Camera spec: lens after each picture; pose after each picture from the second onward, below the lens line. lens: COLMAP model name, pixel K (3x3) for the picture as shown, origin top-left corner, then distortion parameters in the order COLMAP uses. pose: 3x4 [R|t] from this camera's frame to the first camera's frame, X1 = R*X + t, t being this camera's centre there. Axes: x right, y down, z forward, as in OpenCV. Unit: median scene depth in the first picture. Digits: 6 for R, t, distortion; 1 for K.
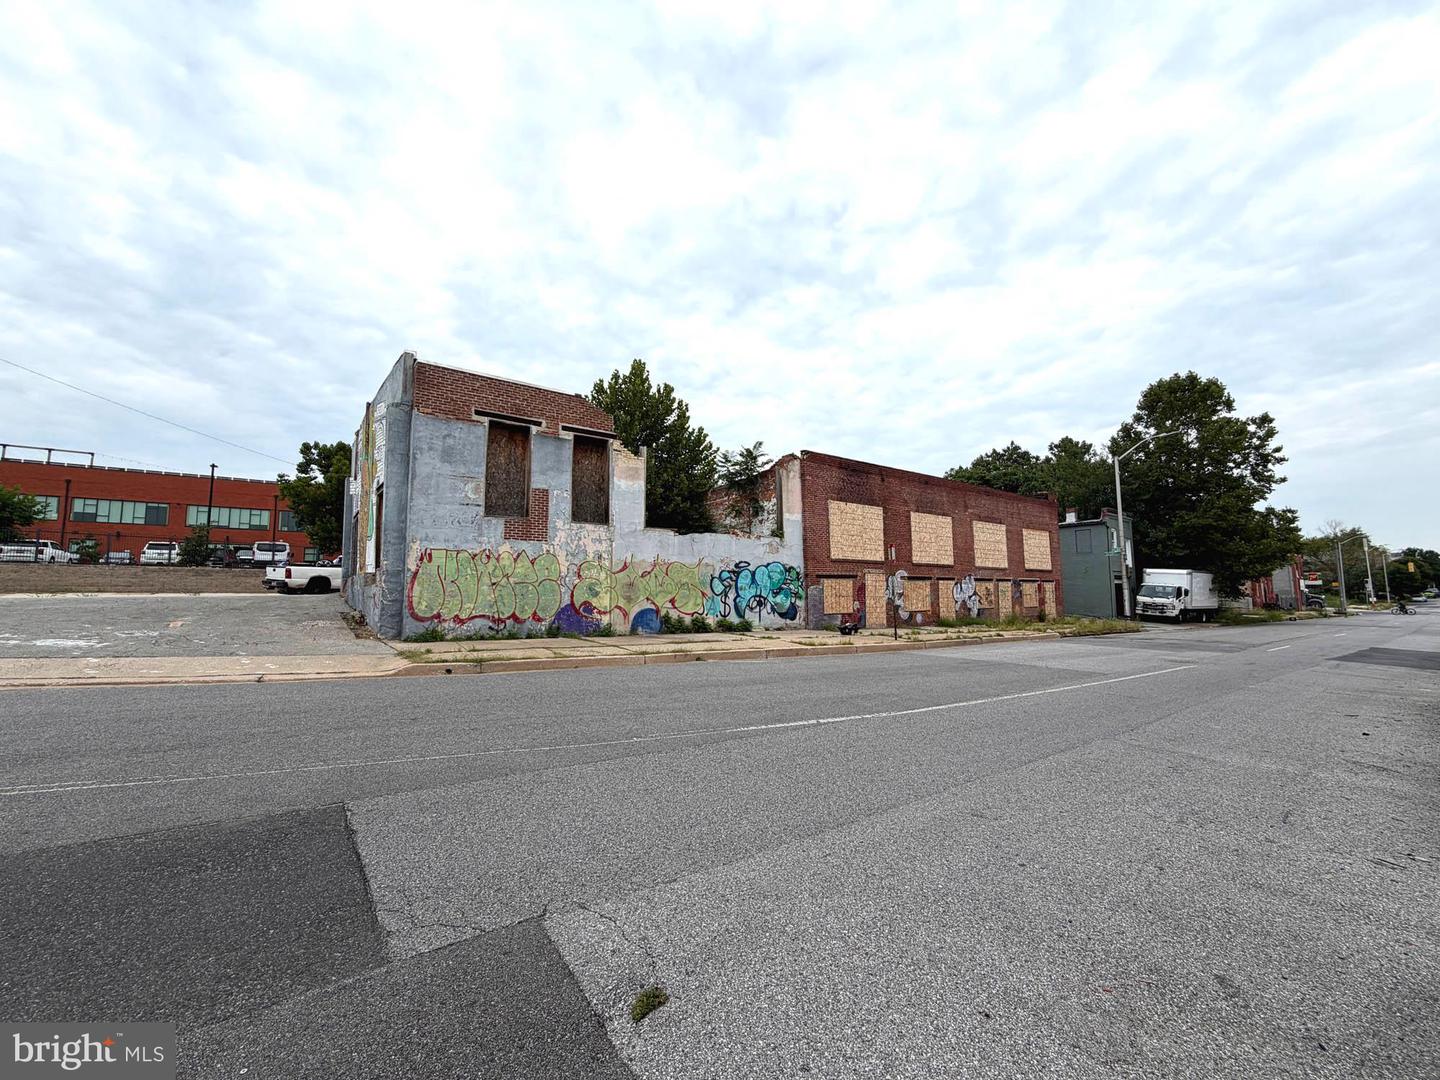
lens RADIAL K [[612.0, 0, 714.5], [0, 612.0, 535.7], [0, 0, 1]] dist [0.002944, -0.000131]
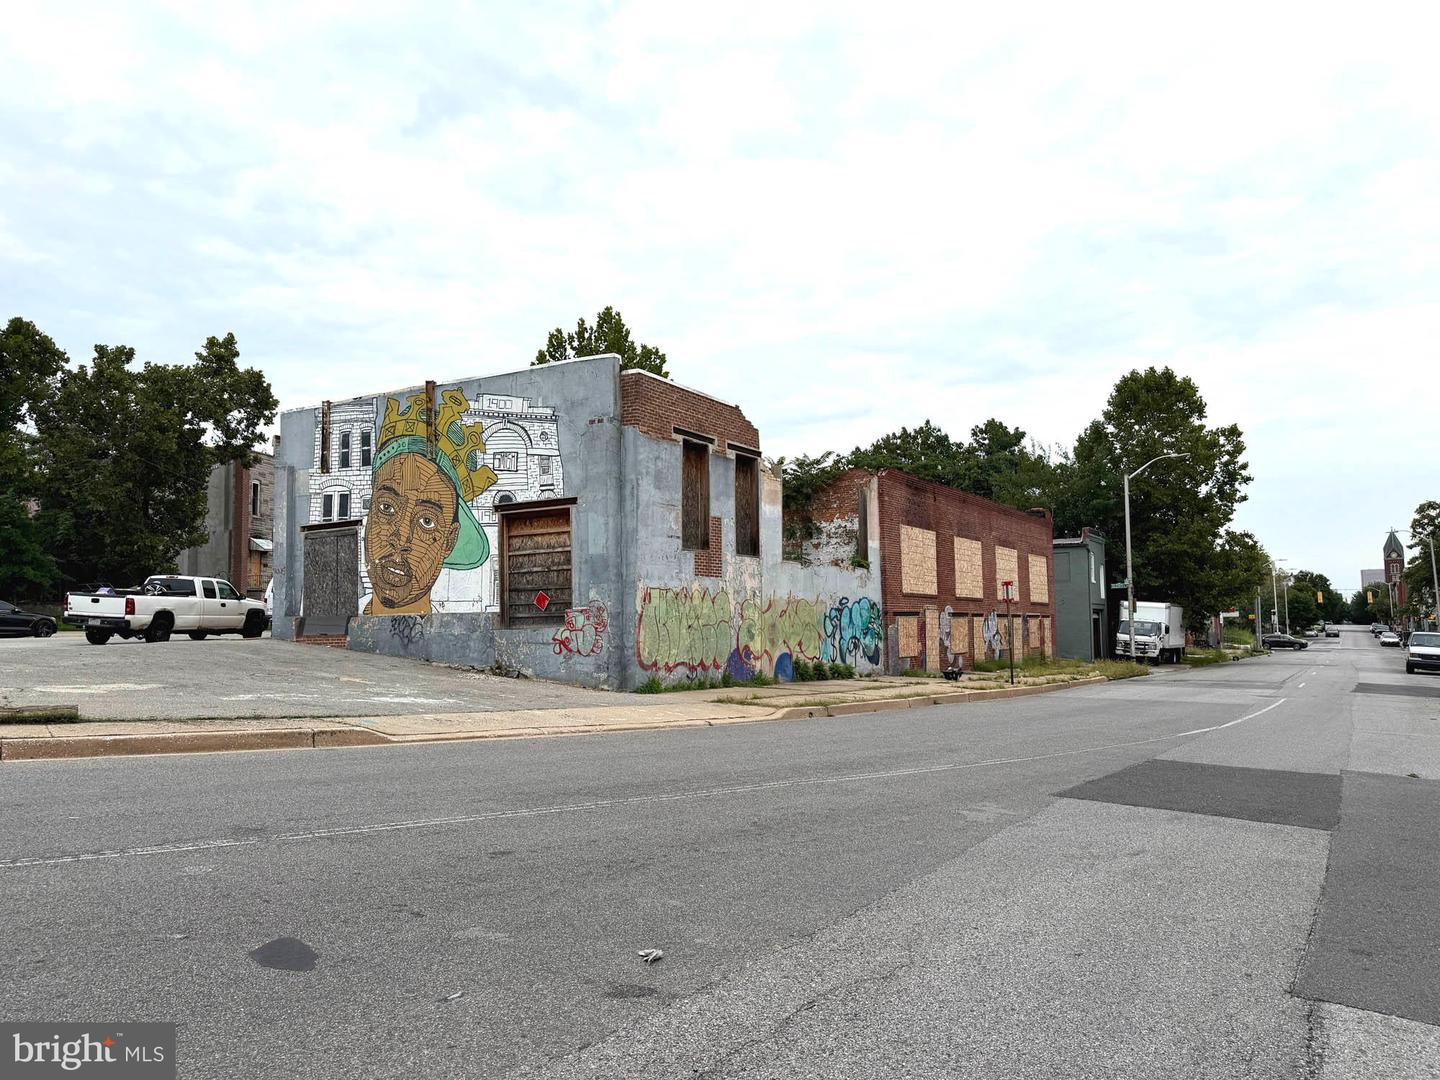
lens RADIAL K [[1051.4, 0, 720.0], [0, 1051.4, 540.0], [0, 0, 1]] dist [0.180033, -0.363961]
pose [[0.930797, 0.027429, 0.364505, -0.637629], [-0.032552, 0.999439, 0.007917, -0.043193], [-0.364083, -0.019234, 0.931168, -0.308919]]
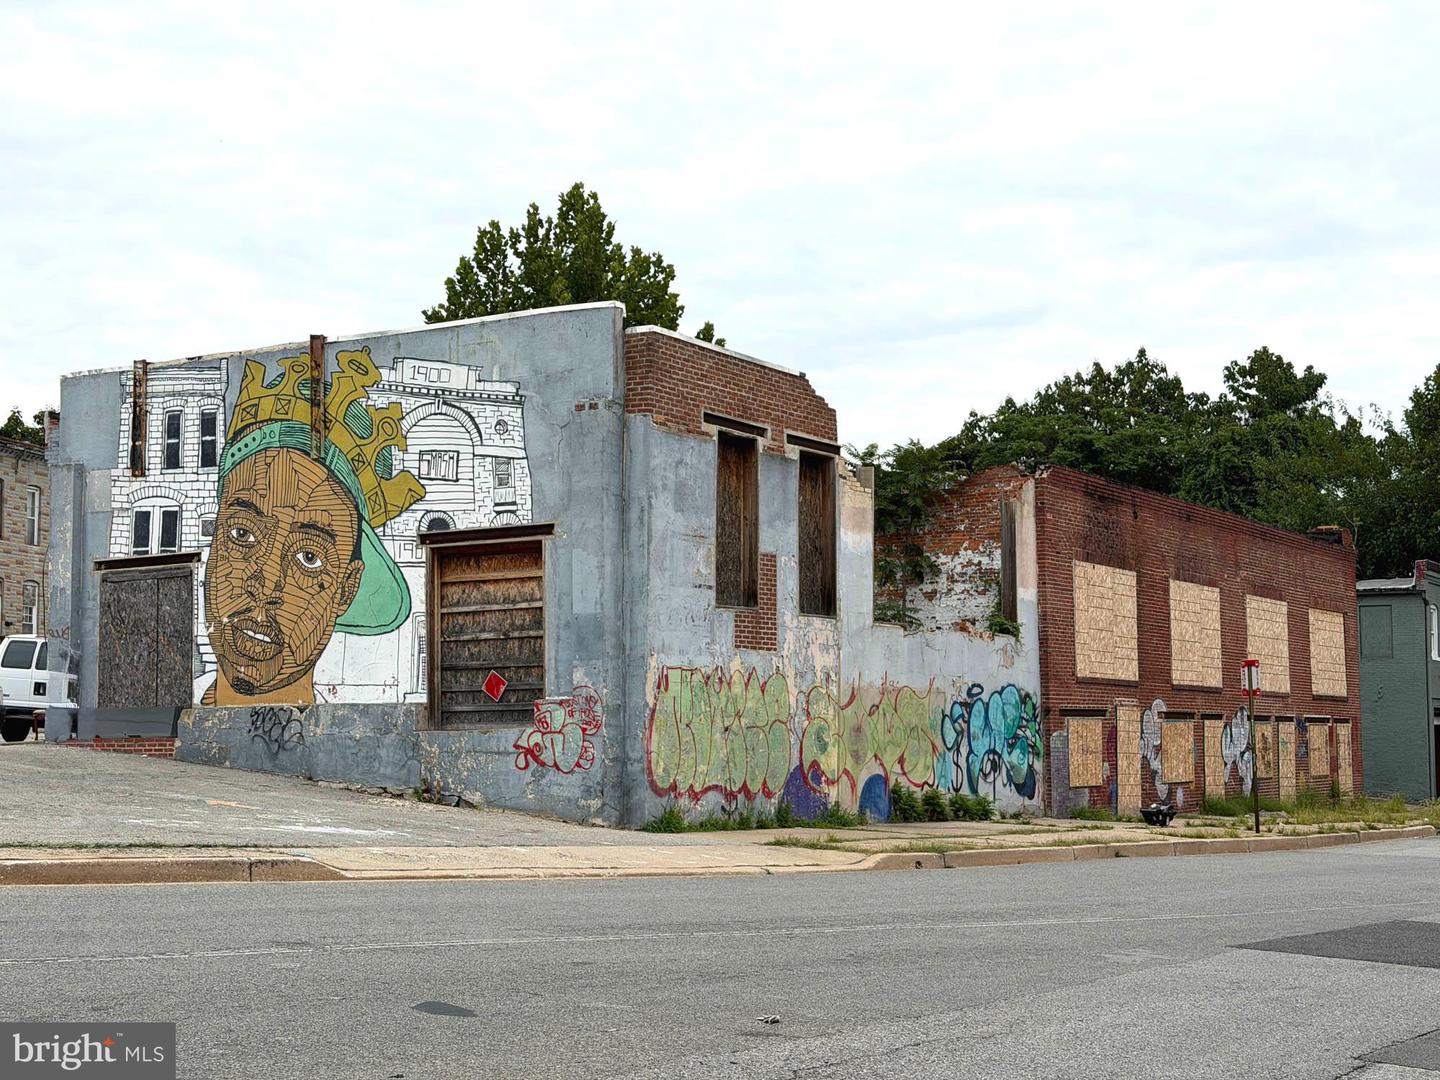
lens RADIAL K [[2116.1, 0, 706.8], [0, 2116.1, 530.8], [0, 0, 1]] dist [0.148221, 0.042615]
pose [[0.935774, 0.040364, 0.350283, -0.769753], [-0.040713, 0.999151, -0.006370, -0.063938], [-0.350242, -0.008300, 0.936622, -0.575479]]
